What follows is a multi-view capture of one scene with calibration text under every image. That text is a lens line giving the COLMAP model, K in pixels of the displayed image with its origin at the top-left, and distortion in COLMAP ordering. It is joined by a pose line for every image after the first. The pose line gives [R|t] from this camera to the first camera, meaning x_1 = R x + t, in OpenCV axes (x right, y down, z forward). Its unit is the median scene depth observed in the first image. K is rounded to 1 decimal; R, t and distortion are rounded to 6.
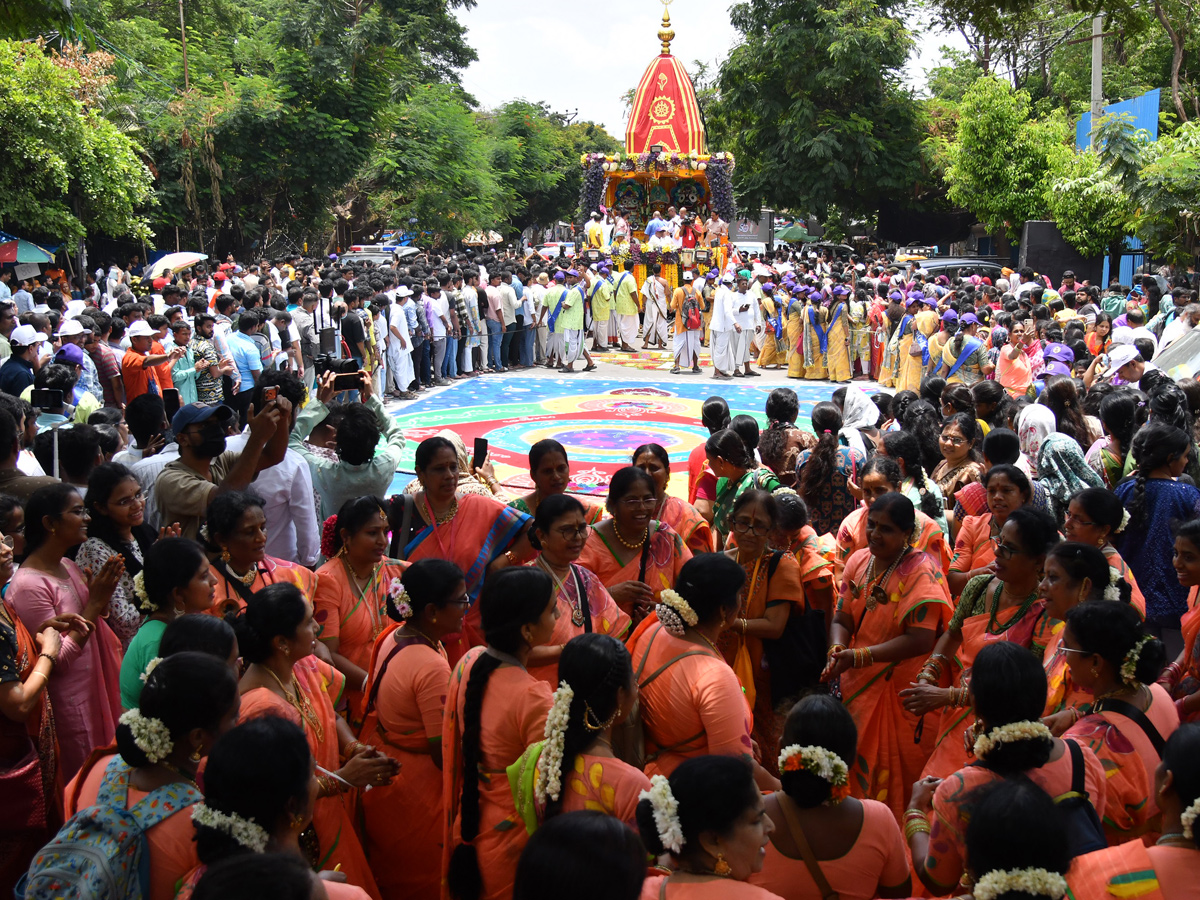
lens RADIAL K [[1195.7, 0, 600.3], [0, 1195.7, 402.9], [0, 0, 1]] dist [0.003764, -0.008471]
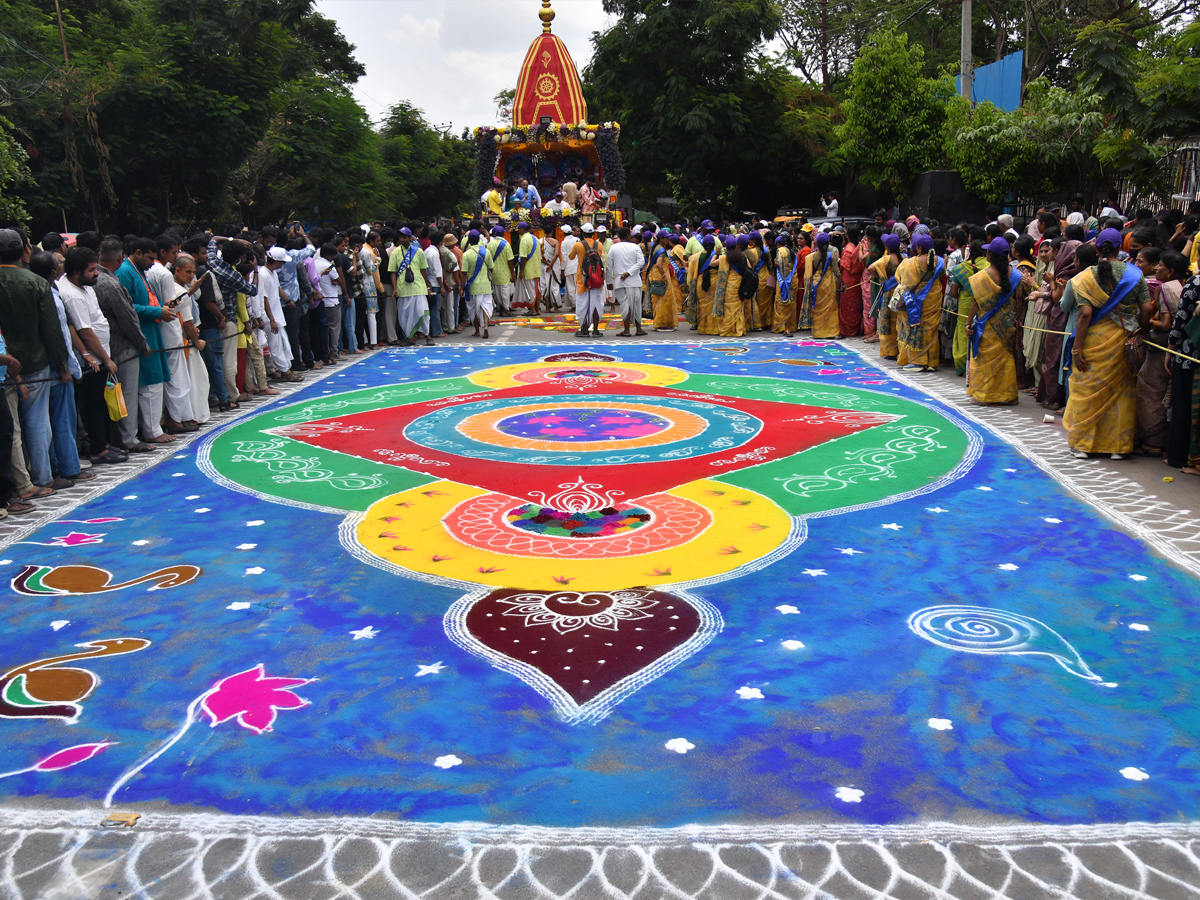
lens RADIAL K [[950.2, 0, 600.0], [0, 950.2, 450.0], [0, 0, 1]] dist [-0.087629, 0.063858]
pose [[0.991366, -0.055966, 0.118577, -0.019404], [0.044737, 0.994440, 0.095331, -0.003867], [-0.123253, -0.089204, 0.988358, 0.164538]]
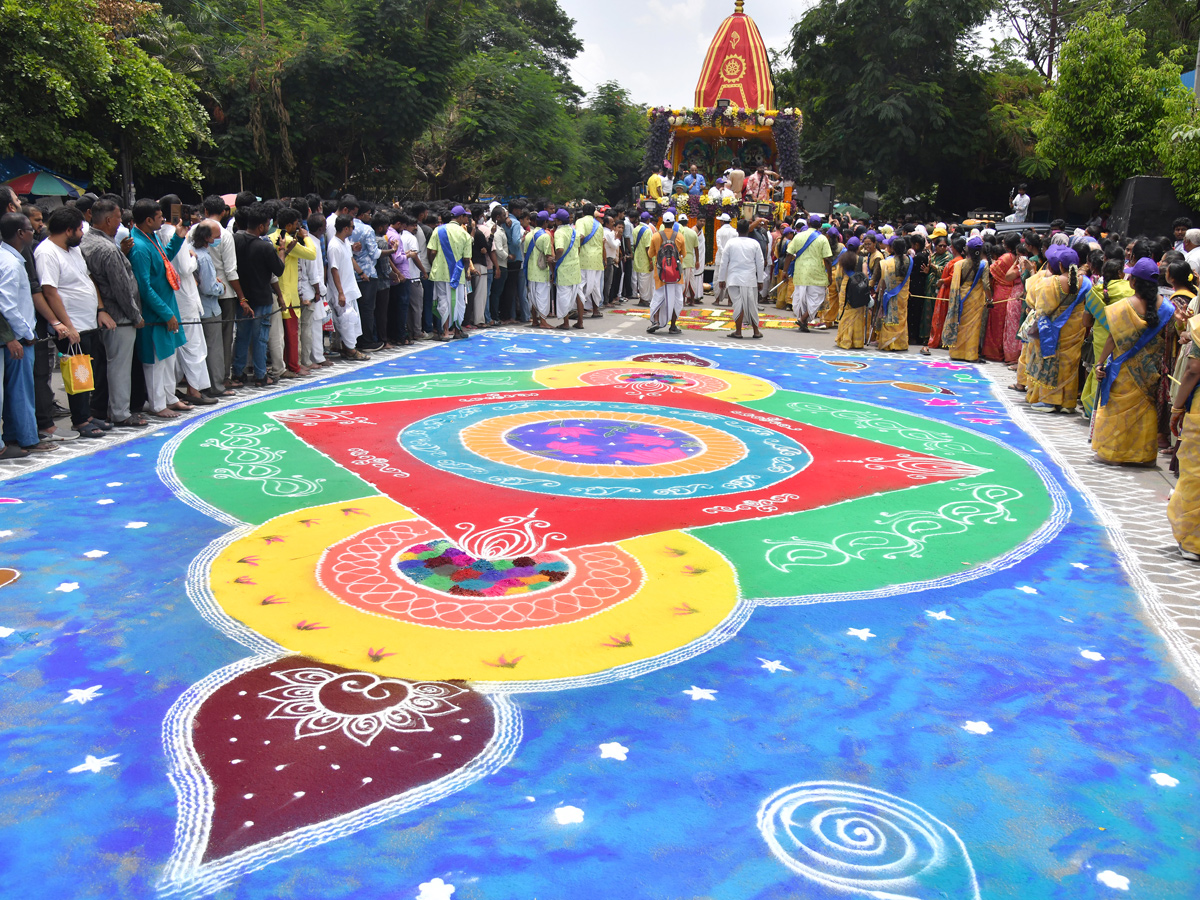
lens RADIAL K [[950.2, 0, 600.0], [0, 950.2, 450.0], [0, 0, 1]] dist [-0.087629, 0.063858]
pose [[0.995681, 0.046214, -0.080519, 0.020889], [-0.037319, 0.993376, 0.108676, -0.008352], [0.085008, -0.105202, 0.990811, 0.193856]]
